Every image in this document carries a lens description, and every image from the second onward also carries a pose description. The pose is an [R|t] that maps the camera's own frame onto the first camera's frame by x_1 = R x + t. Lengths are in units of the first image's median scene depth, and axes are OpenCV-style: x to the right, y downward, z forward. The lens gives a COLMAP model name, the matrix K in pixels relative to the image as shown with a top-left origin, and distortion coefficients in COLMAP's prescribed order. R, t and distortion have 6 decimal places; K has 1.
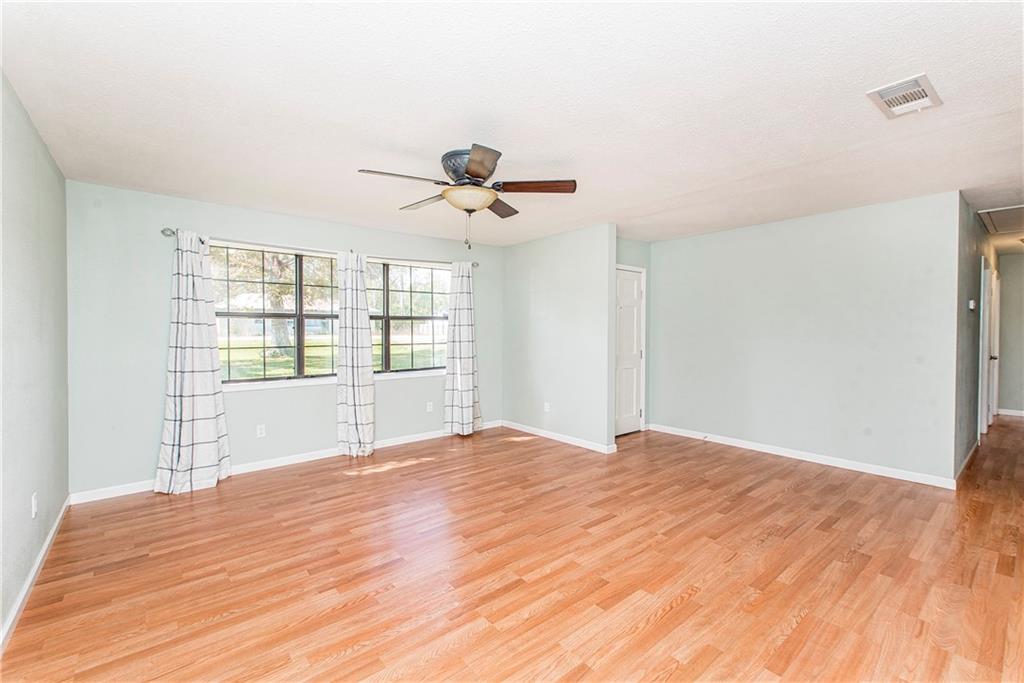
lens RADIAL K [[441.4, 0, 504.3], [0, 441.4, 333.1], [0, 0, 1]] dist [0.012822, -0.001170]
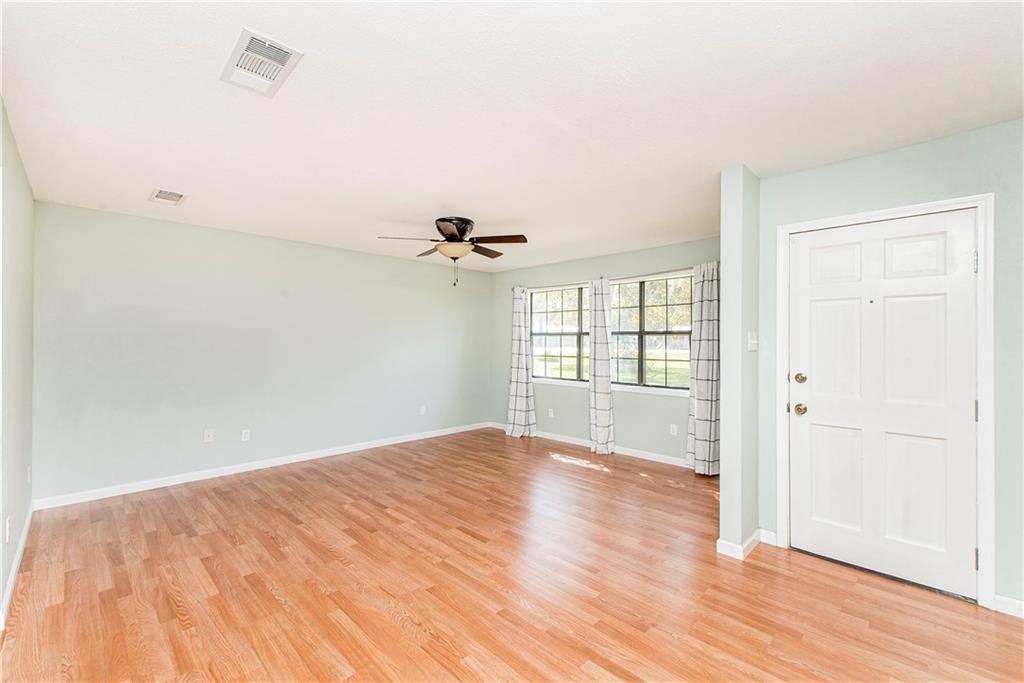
lens RADIAL K [[441.4, 0, 502.2], [0, 441.4, 341.7], [0, 0, 1]] dist [0.012822, -0.001170]
pose [[0.079770, -0.000411, -0.996813, 1.009971], [-0.014759, 0.999890, -0.001594, -0.011302], [0.996704, 0.014839, 0.079755, 0.806570]]
